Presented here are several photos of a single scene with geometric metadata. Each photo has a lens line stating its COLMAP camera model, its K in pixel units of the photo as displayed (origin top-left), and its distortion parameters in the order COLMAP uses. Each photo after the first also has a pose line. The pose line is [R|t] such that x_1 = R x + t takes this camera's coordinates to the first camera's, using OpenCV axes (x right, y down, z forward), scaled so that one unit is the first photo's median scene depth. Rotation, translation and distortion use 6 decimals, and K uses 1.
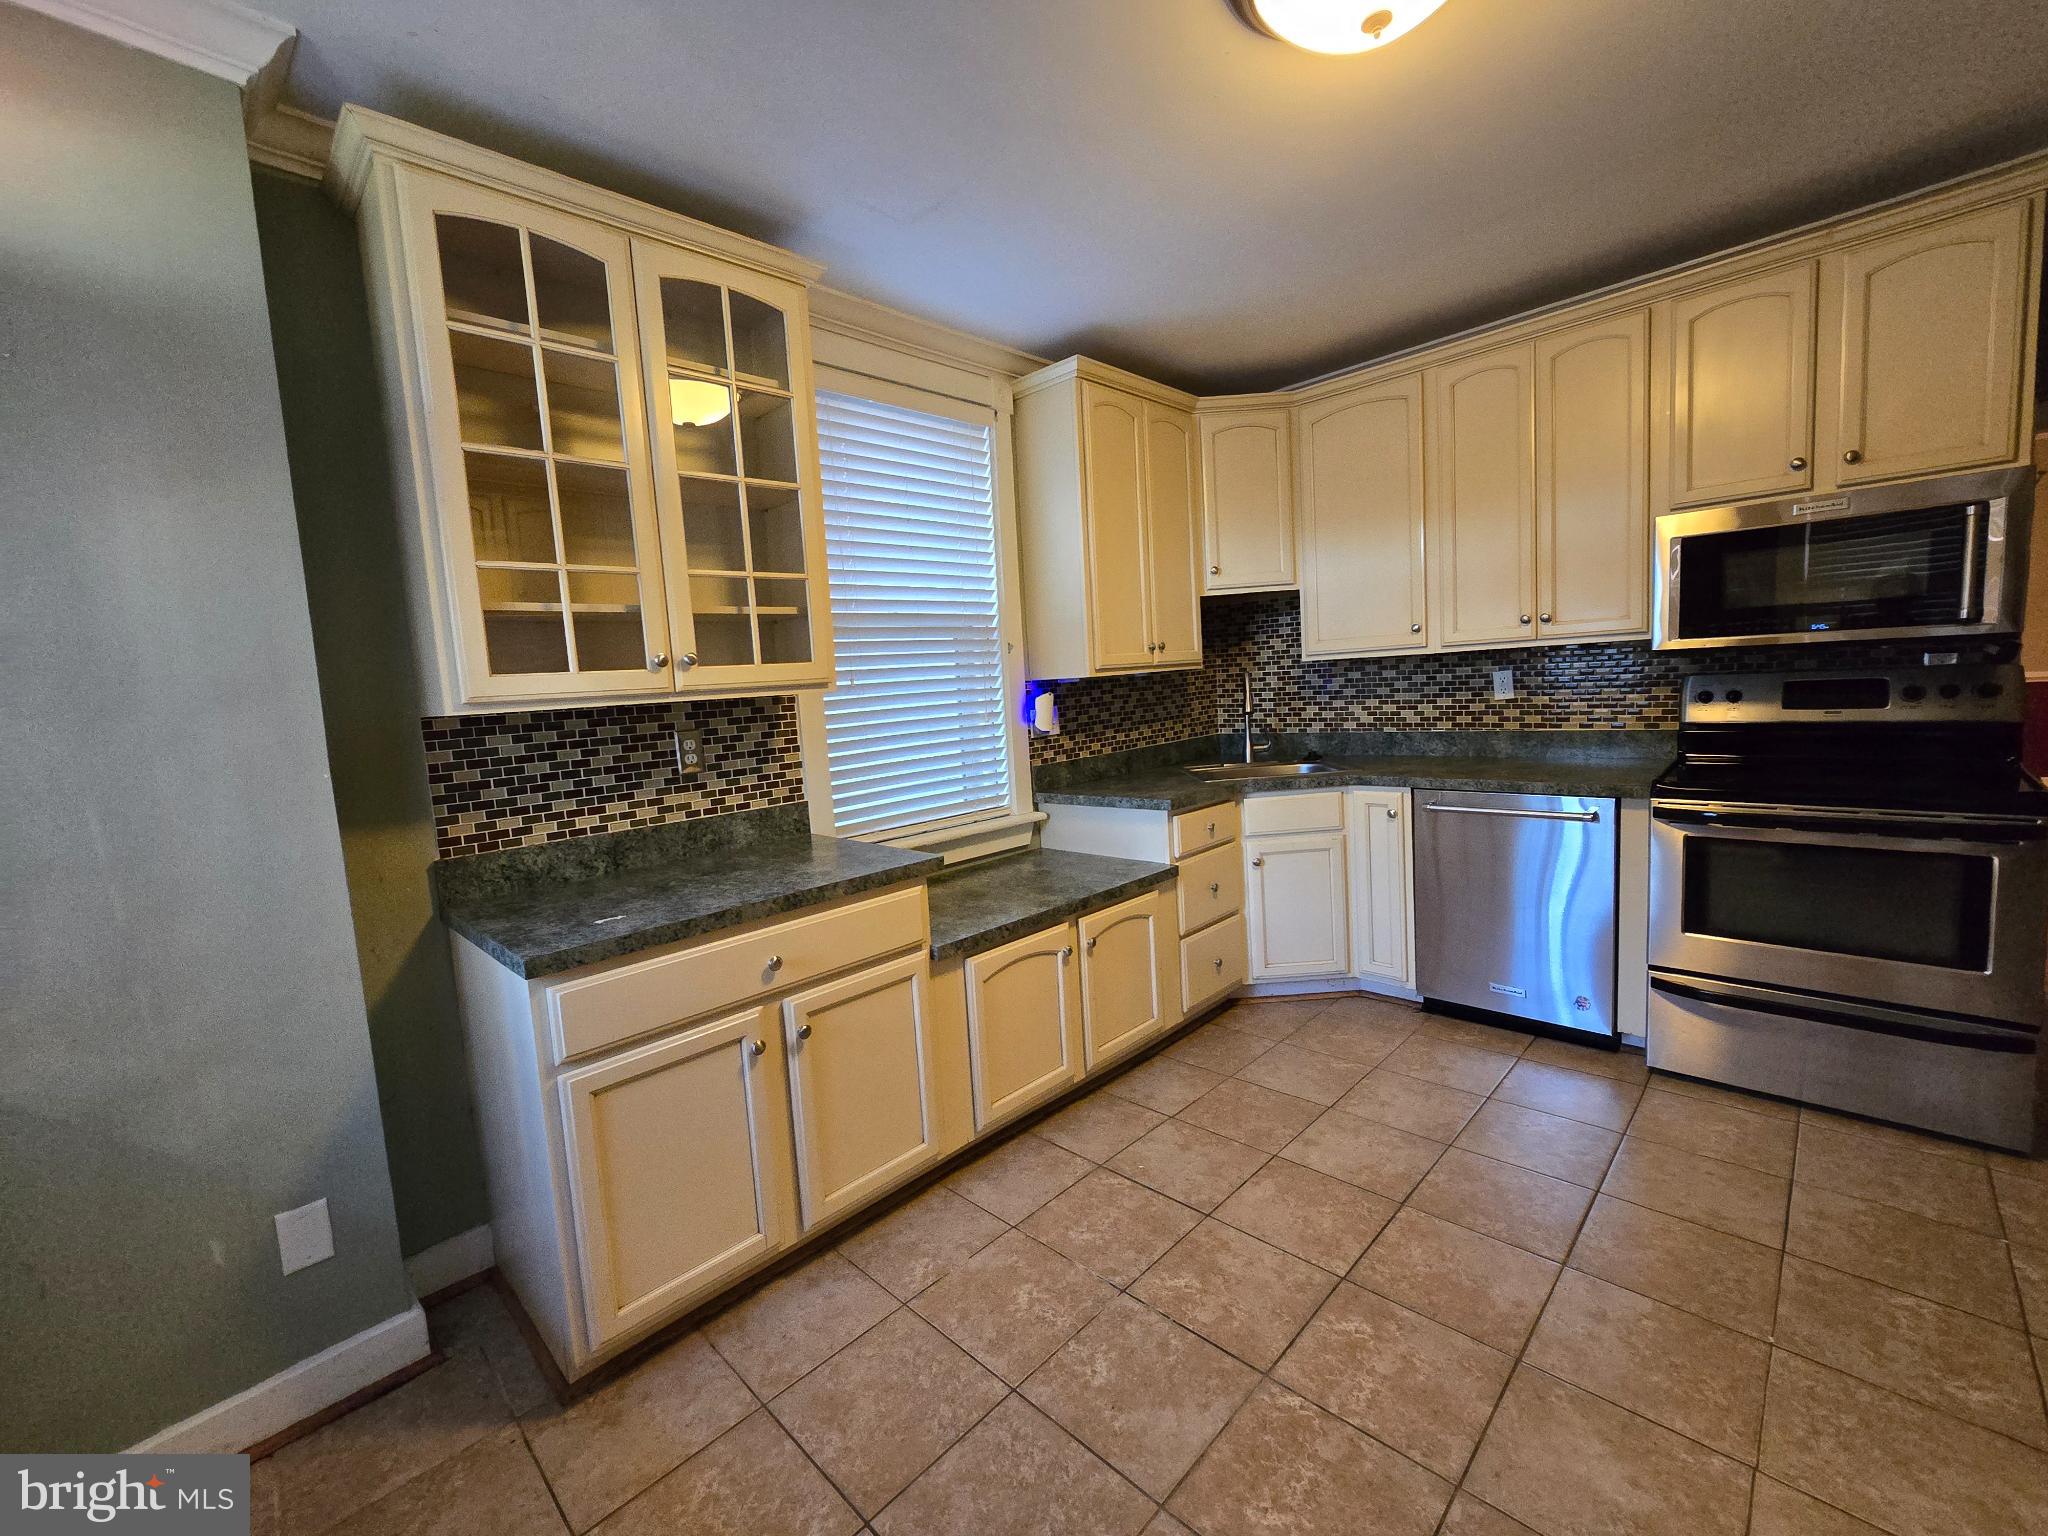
lens RADIAL K [[835.6, 0, 1016.1], [0, 835.6, 767.0], [0, 0, 1]] dist [0.003332, 0.000091]
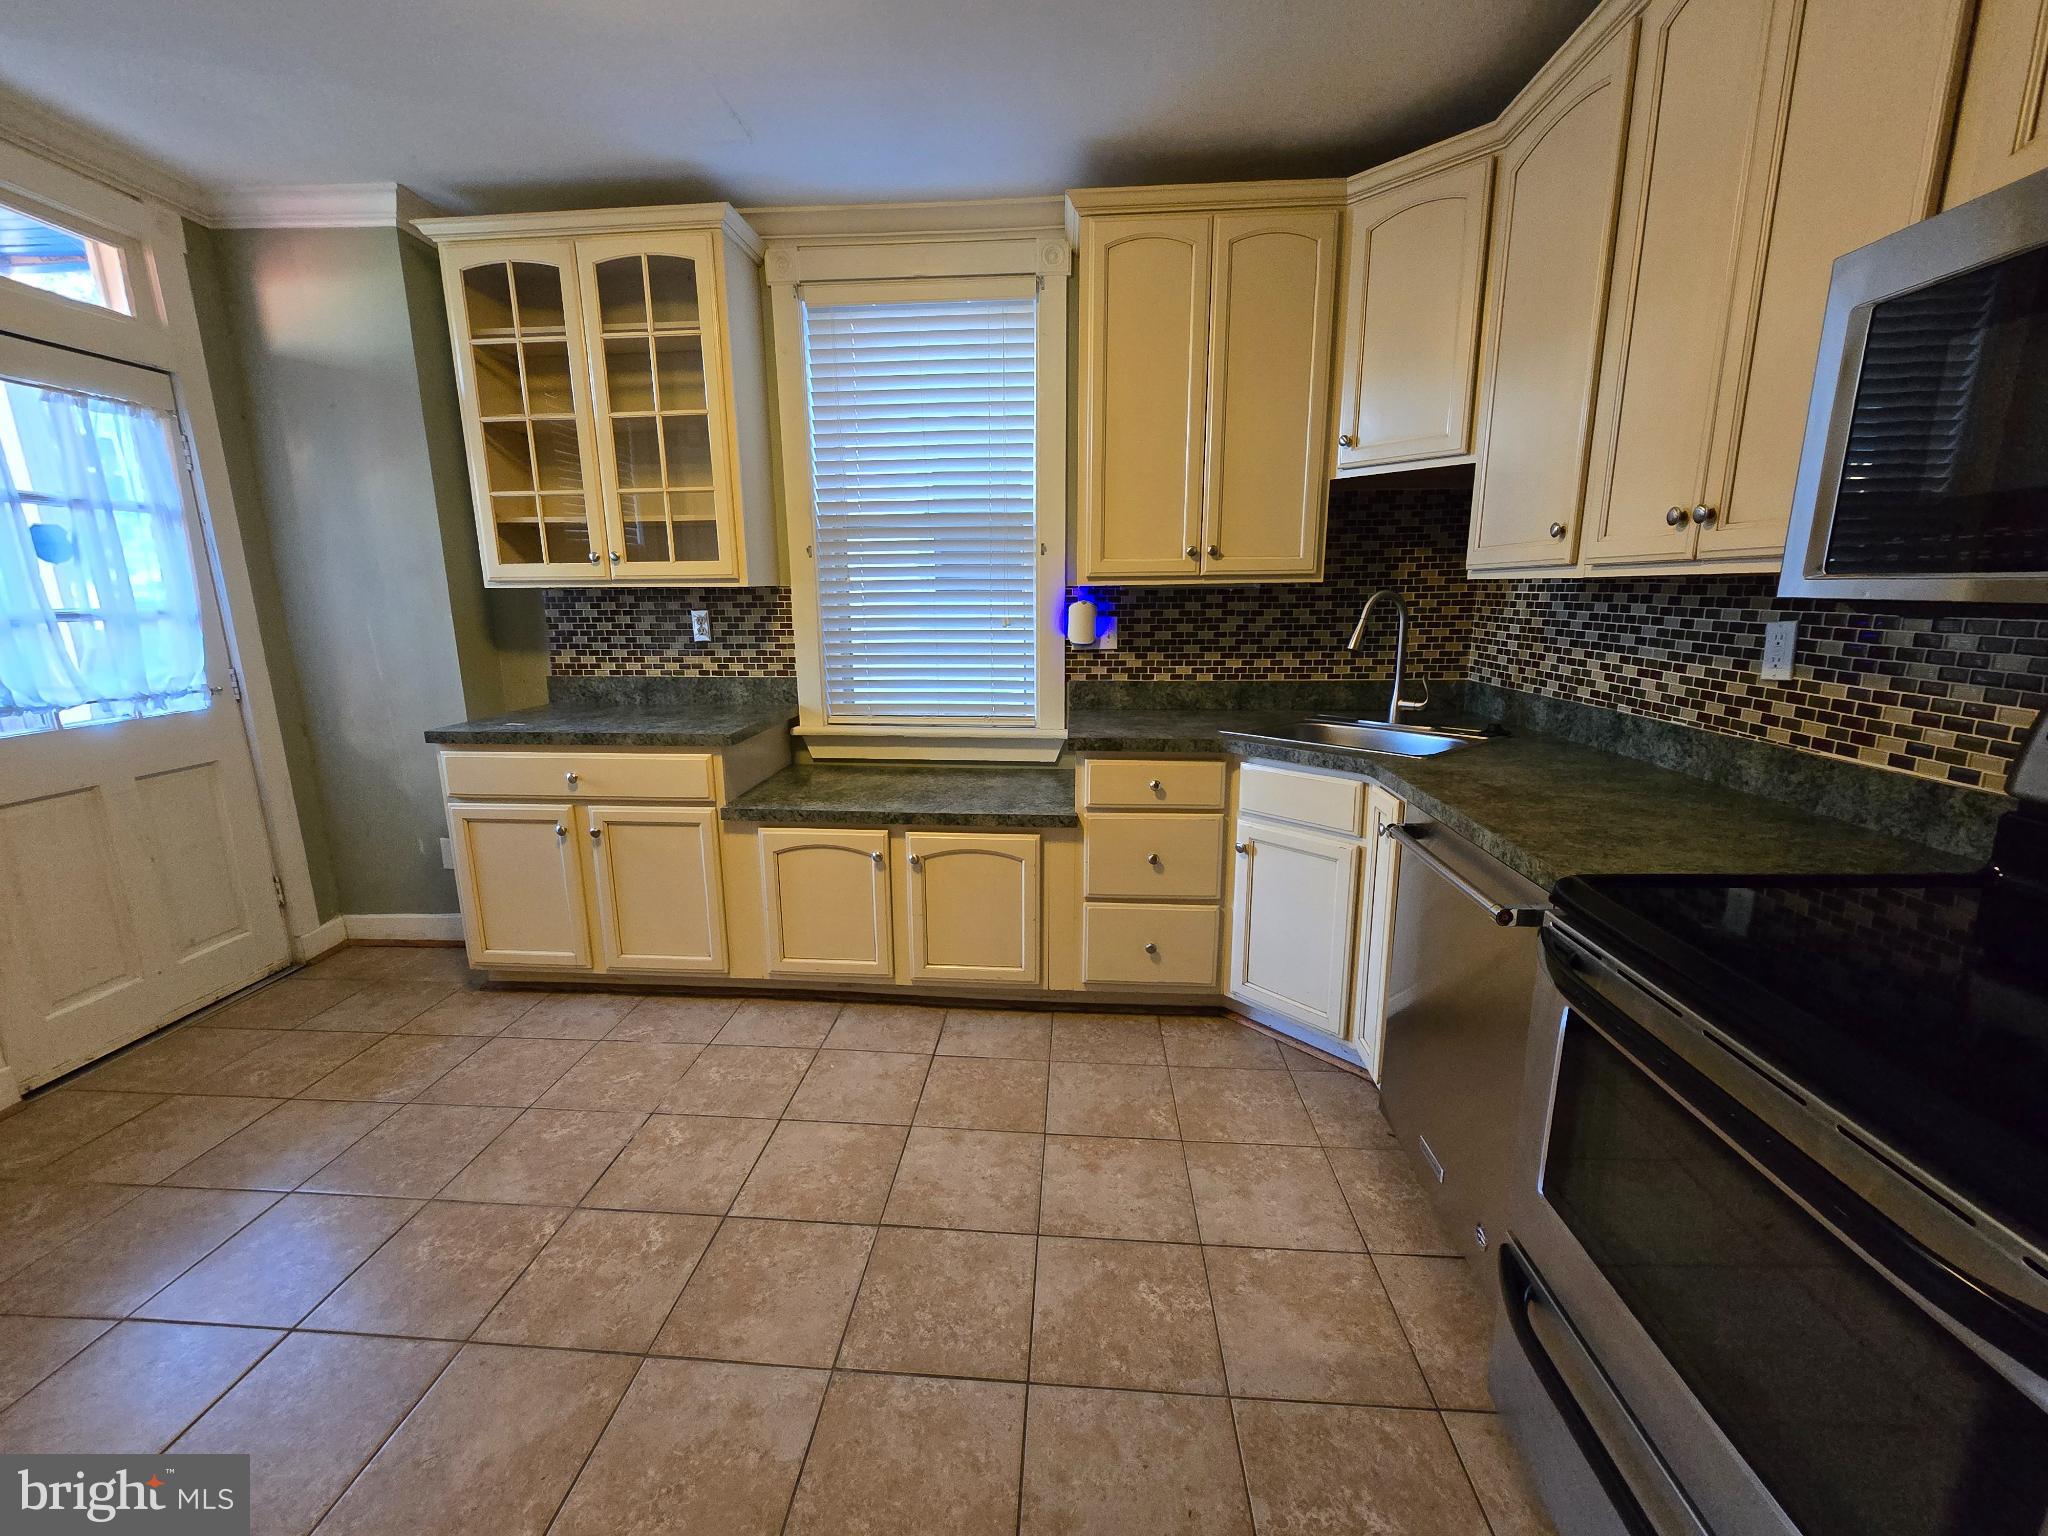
lens RADIAL K [[835.6, 0, 1015.3], [0, 835.6, 766.5], [0, 0, 1]] dist [0.003332, 0.000091]
pose [[0.650172, 0.214766, -0.728801, 0.895532], [-0.113364, 0.975902, 0.186449, -0.097866], [0.751282, -0.038604, 0.658851, 0.457296]]
